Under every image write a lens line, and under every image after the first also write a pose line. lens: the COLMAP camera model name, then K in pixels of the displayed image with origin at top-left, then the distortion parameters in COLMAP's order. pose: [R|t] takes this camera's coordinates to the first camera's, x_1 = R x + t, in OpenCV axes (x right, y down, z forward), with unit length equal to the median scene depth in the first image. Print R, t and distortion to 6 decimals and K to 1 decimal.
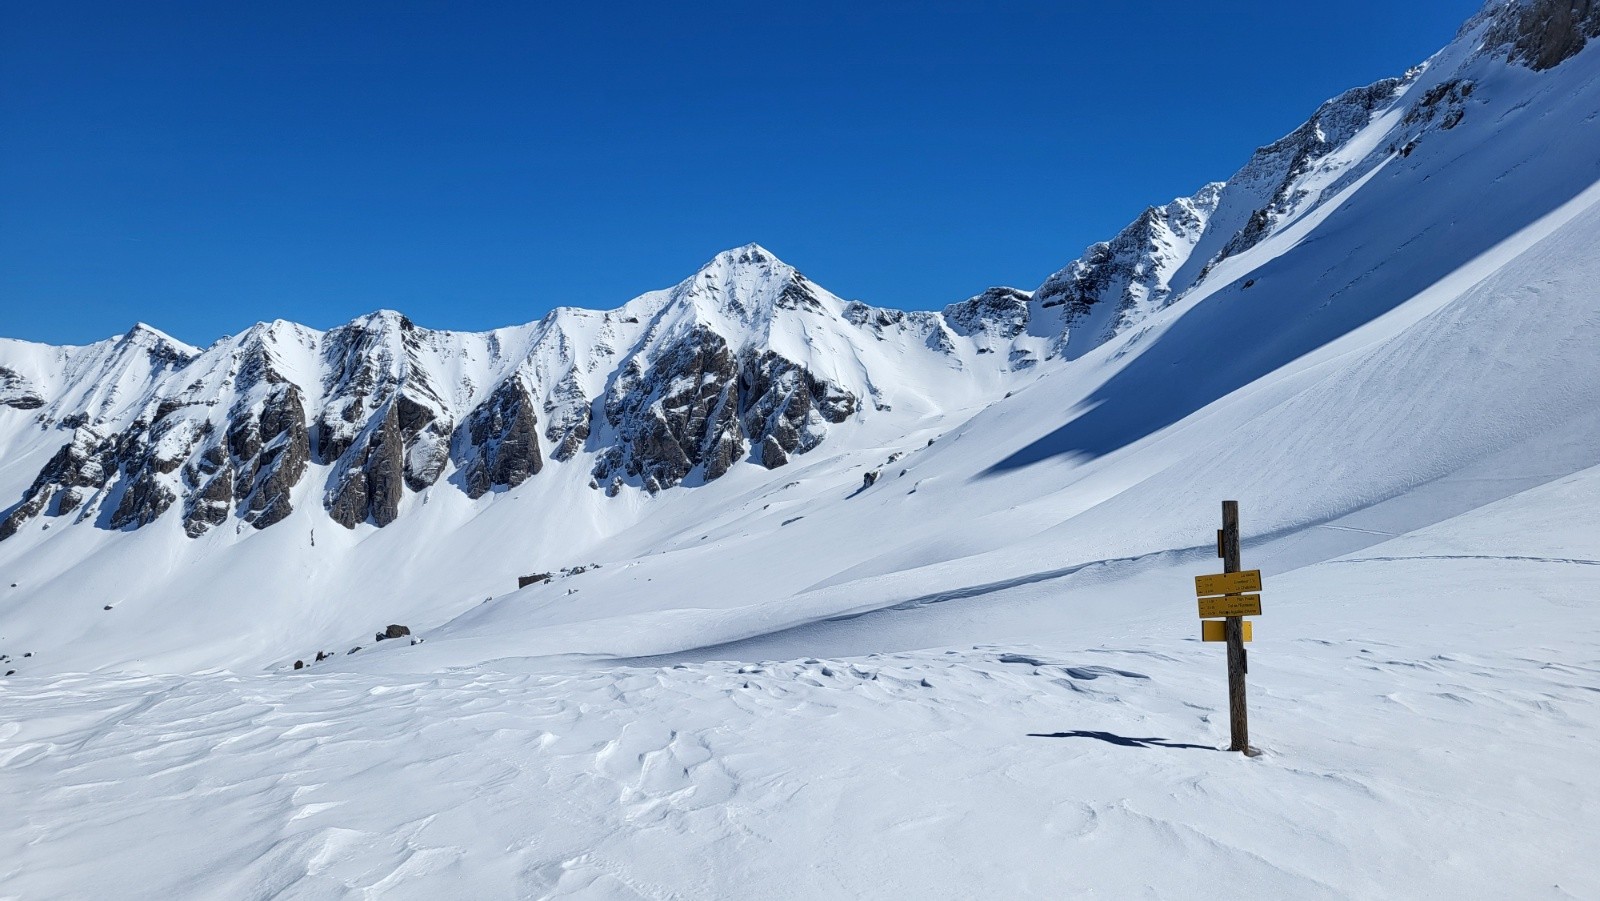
lens RADIAL K [[1191.7, 0, 798.9], [0, 1191.7, 452.1], [0, 0, 1]] dist [0.032806, 0.002142]
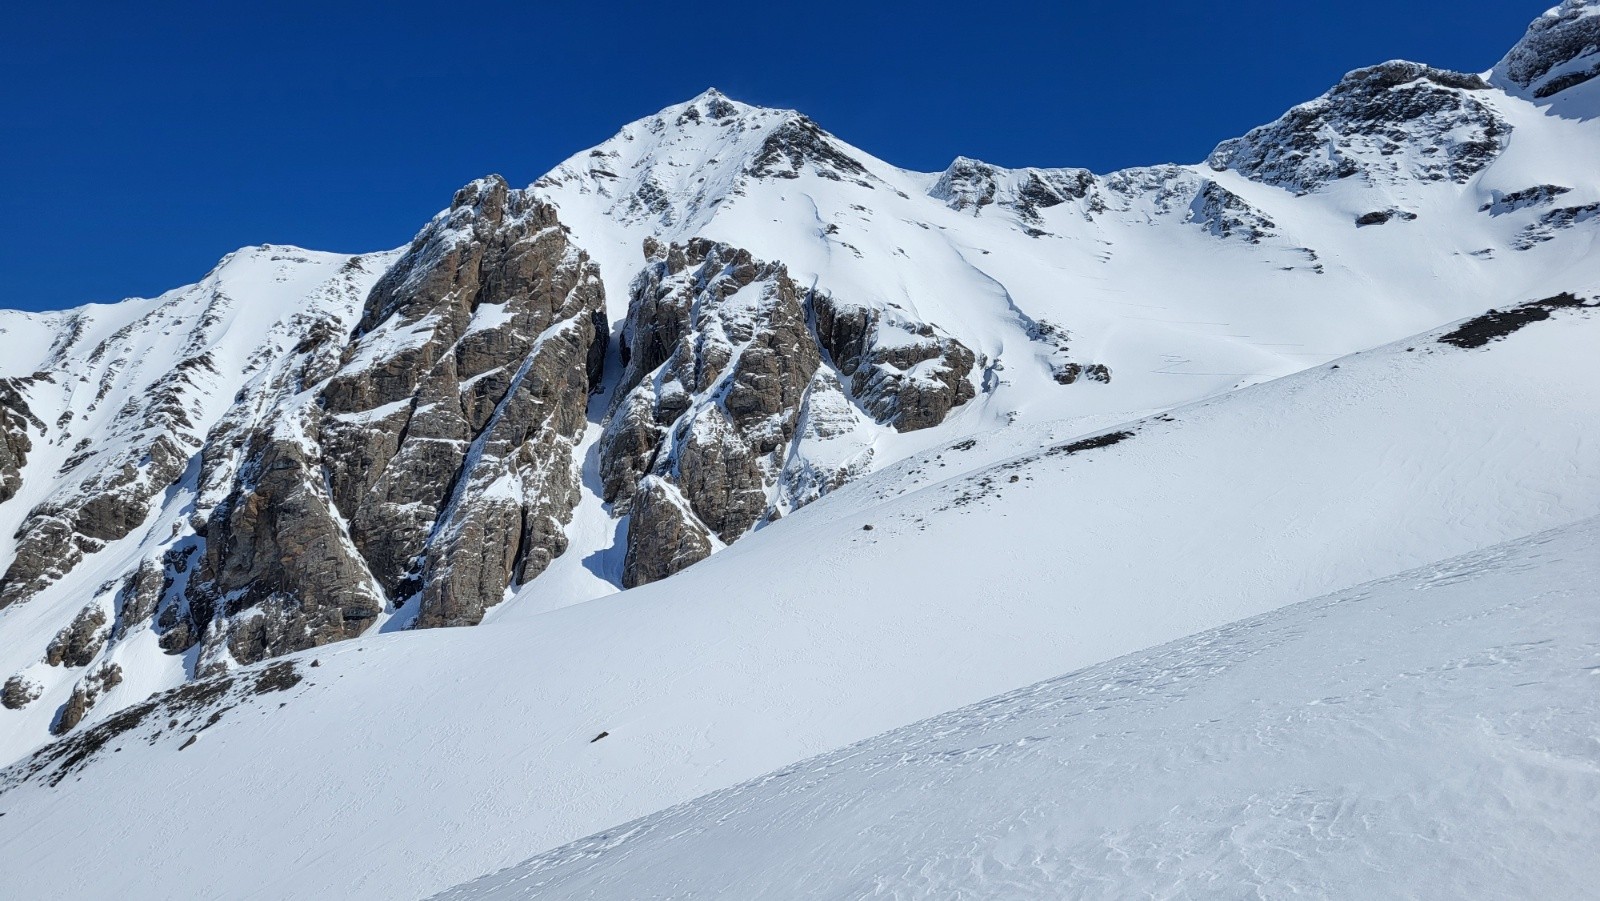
lens RADIAL K [[1191.7, 0, 799.3], [0, 1191.7, 445.8], [0, 0, 1]] dist [0.032806, 0.002142]
pose [[0.995460, -0.042339, -0.085240, 0.028380], [0.029354, 0.988522, -0.148198, 0.017839], [0.090537, 0.145023, 0.985277, 0.710822]]
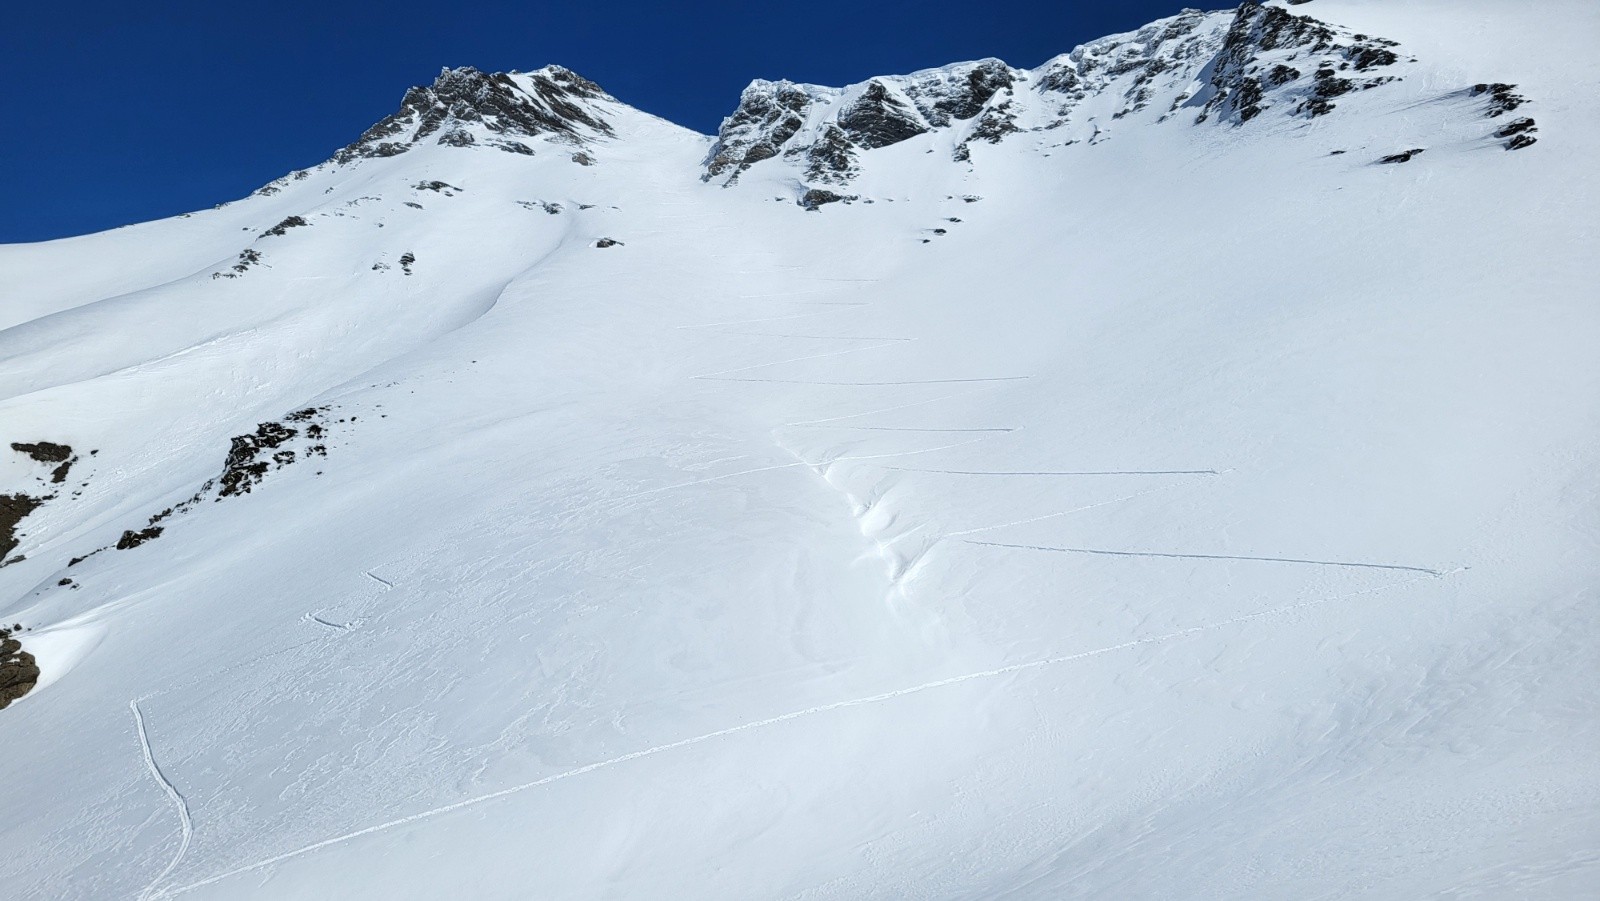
lens RADIAL K [[1191.7, 0, 801.3], [0, 1191.7, 449.5], [0, 0, 1]] dist [0.032806, 0.002142]
pose [[0.934425, -0.100094, -0.341804, 0.121562], [0.012896, 0.968576, -0.248383, -0.032355], [0.355925, 0.227688, 0.906353, 0.946290]]
